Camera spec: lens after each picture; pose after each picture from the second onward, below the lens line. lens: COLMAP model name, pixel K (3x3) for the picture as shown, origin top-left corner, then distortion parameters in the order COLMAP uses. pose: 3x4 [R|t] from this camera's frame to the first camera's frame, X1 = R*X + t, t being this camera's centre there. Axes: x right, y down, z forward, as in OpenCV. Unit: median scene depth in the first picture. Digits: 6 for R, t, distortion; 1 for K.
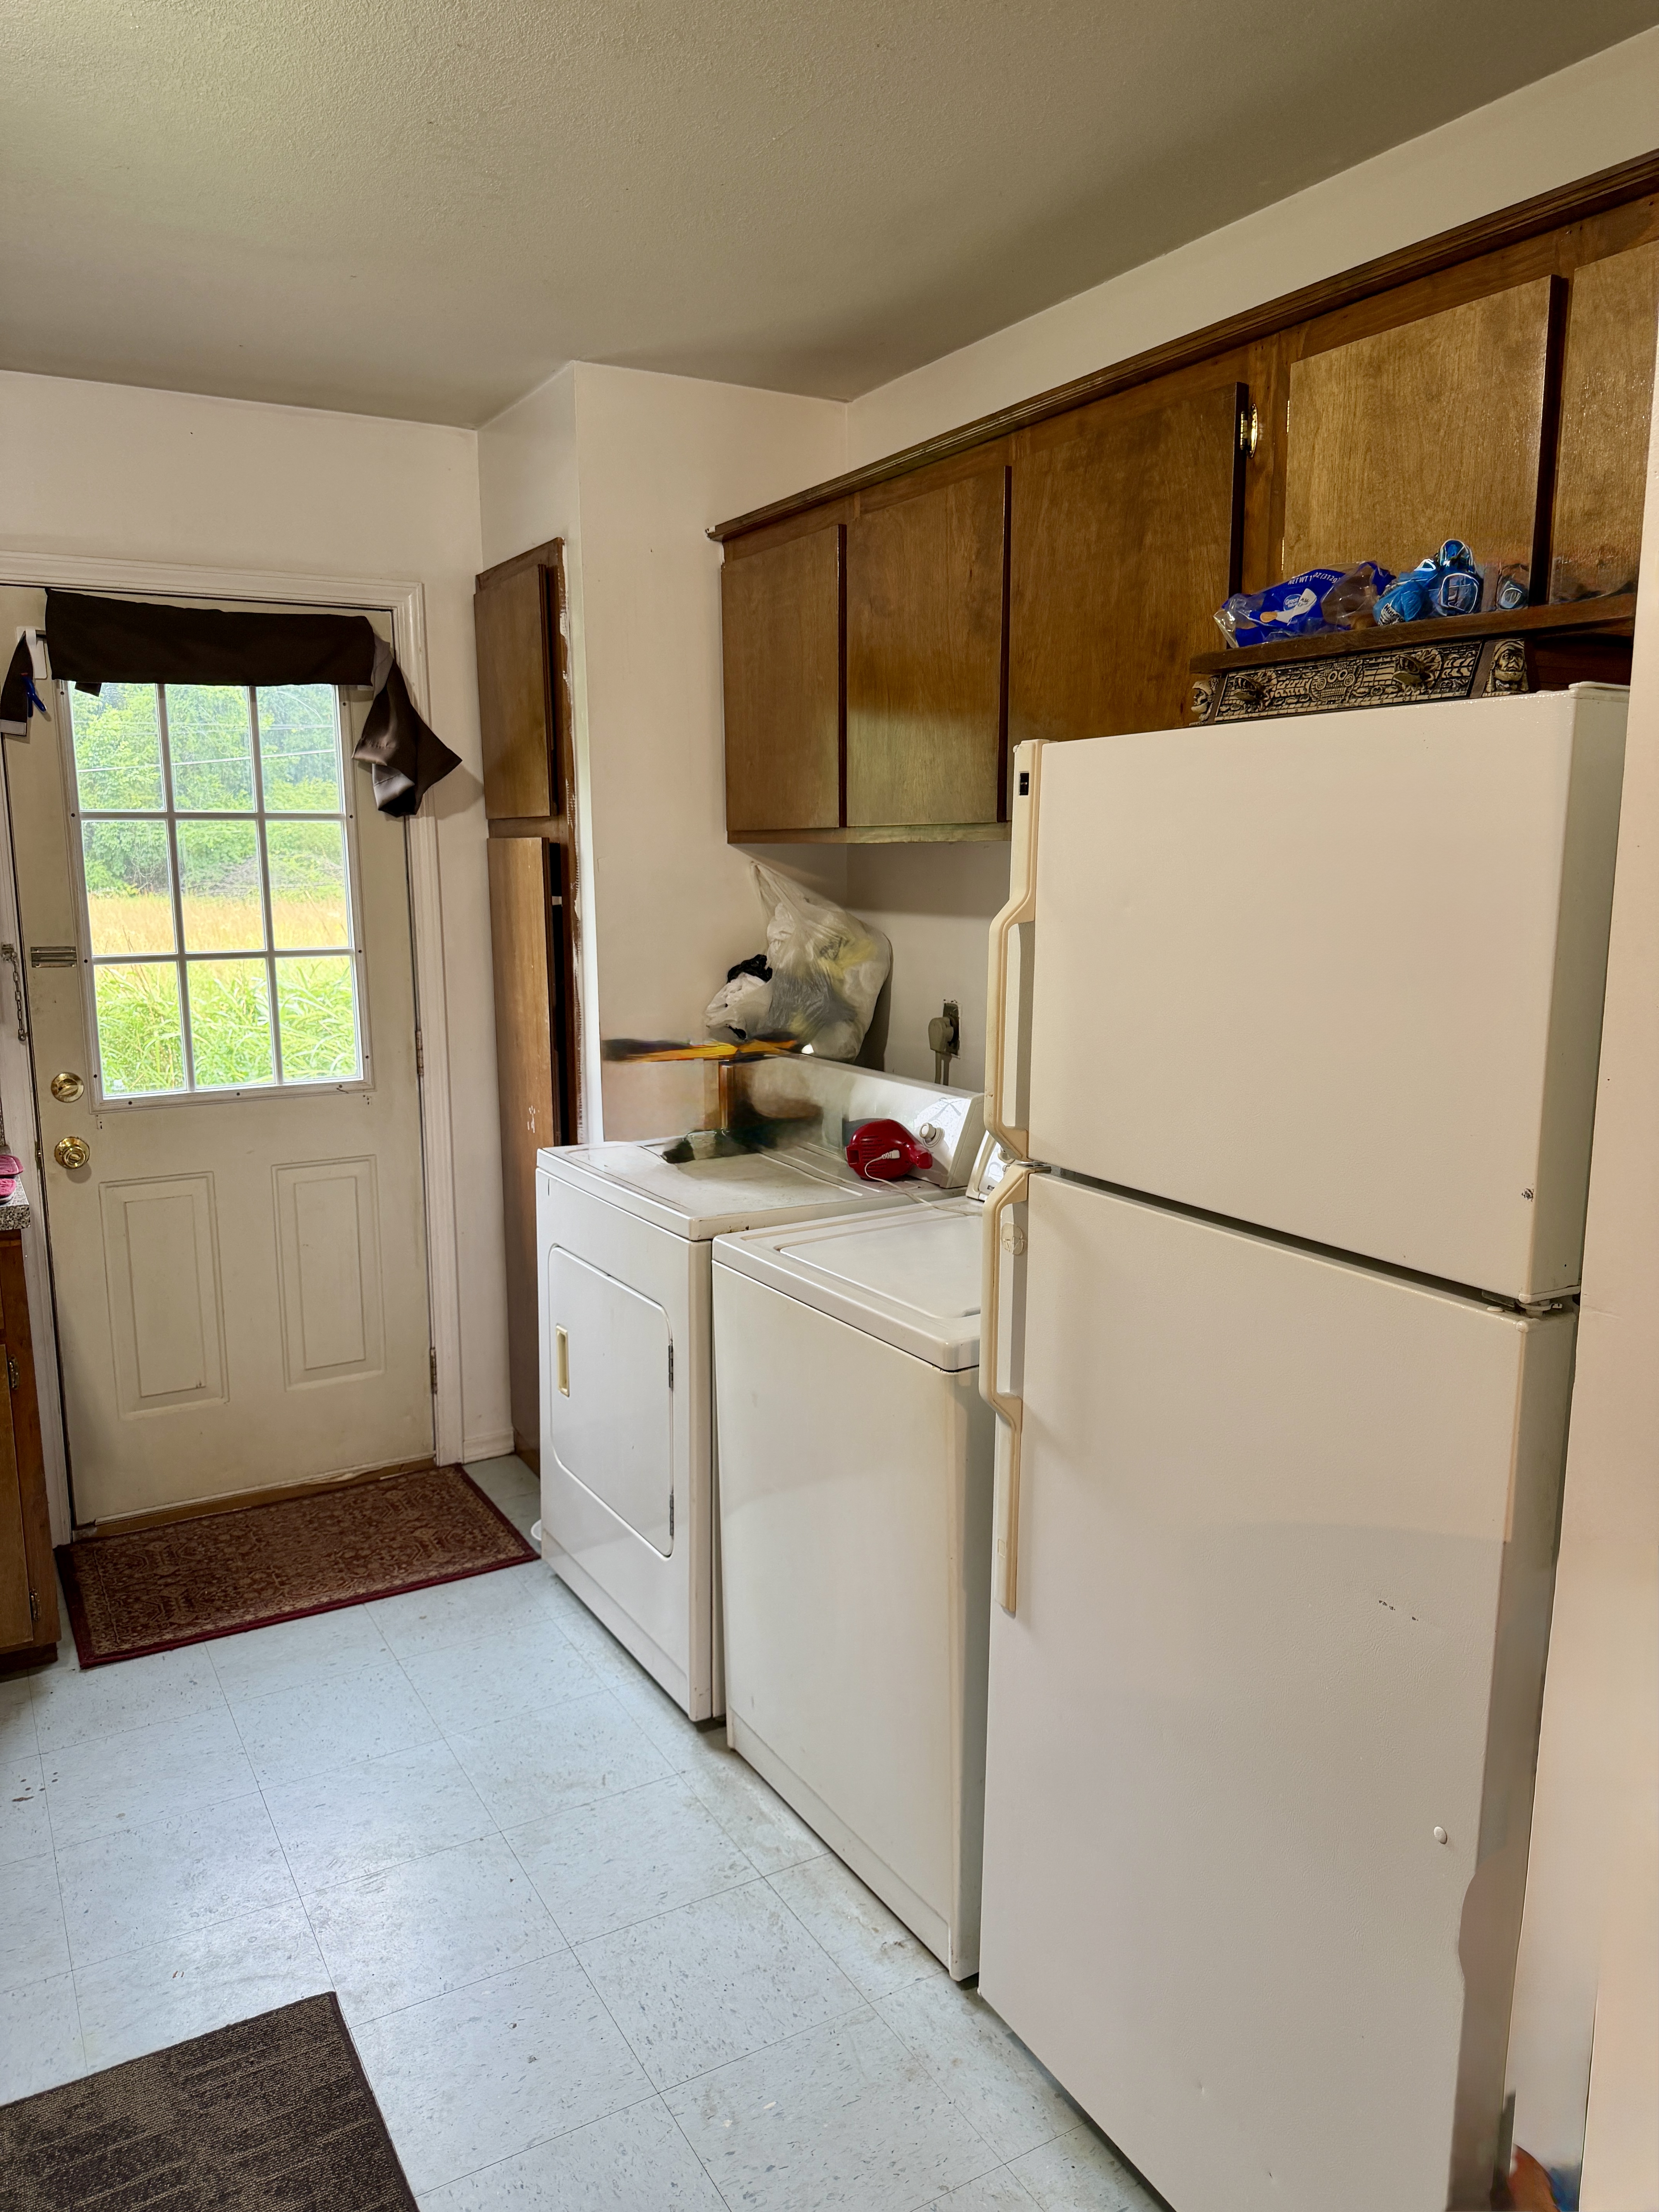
lens RADIAL K [[1573.7, 0, 829.8], [0, 1573.7, 1107.2], [0, 0, 1]] dist [0.005501, -0.002559]
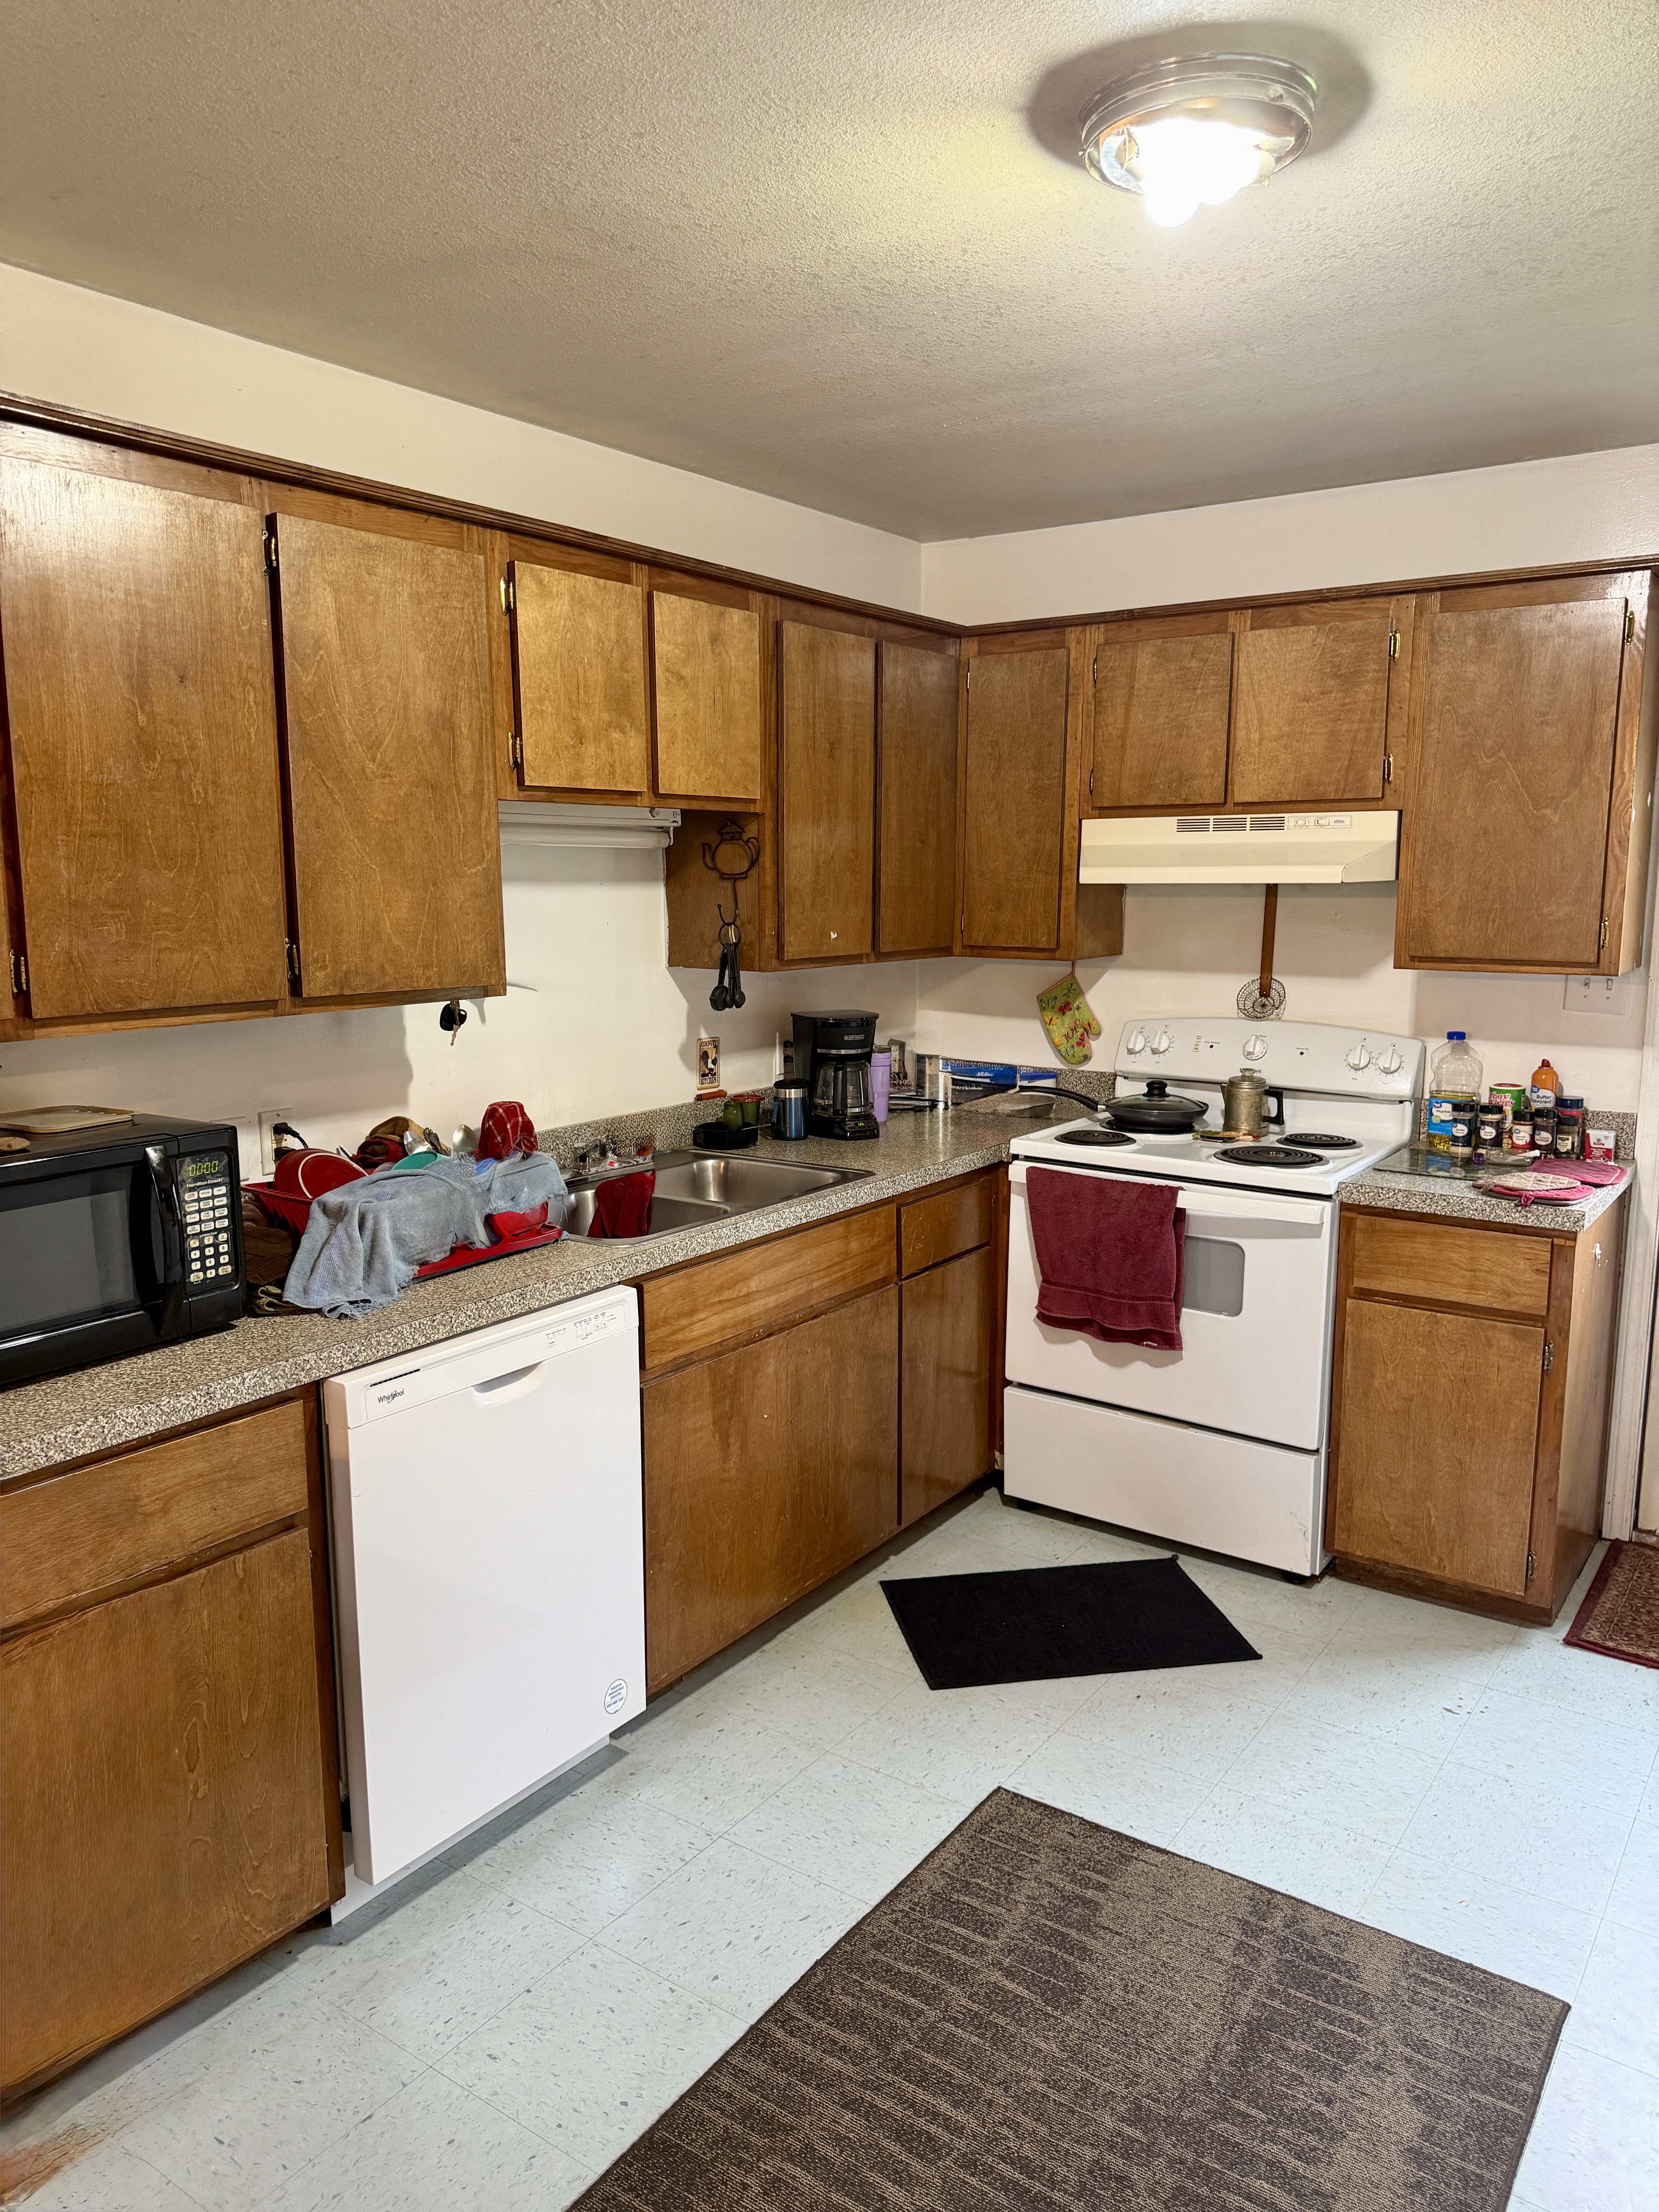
lens RADIAL K [[1573.7, 0, 833.7], [0, 1573.7, 1111.1], [0, 0, 1]] dist [0.005501, -0.002559]
pose [[0.418133, 0.143791, -0.896933, 0.352253], [-0.148030, 0.984979, 0.088897, -0.037872], [0.896243, 0.095602, 0.433138, 0.071383]]
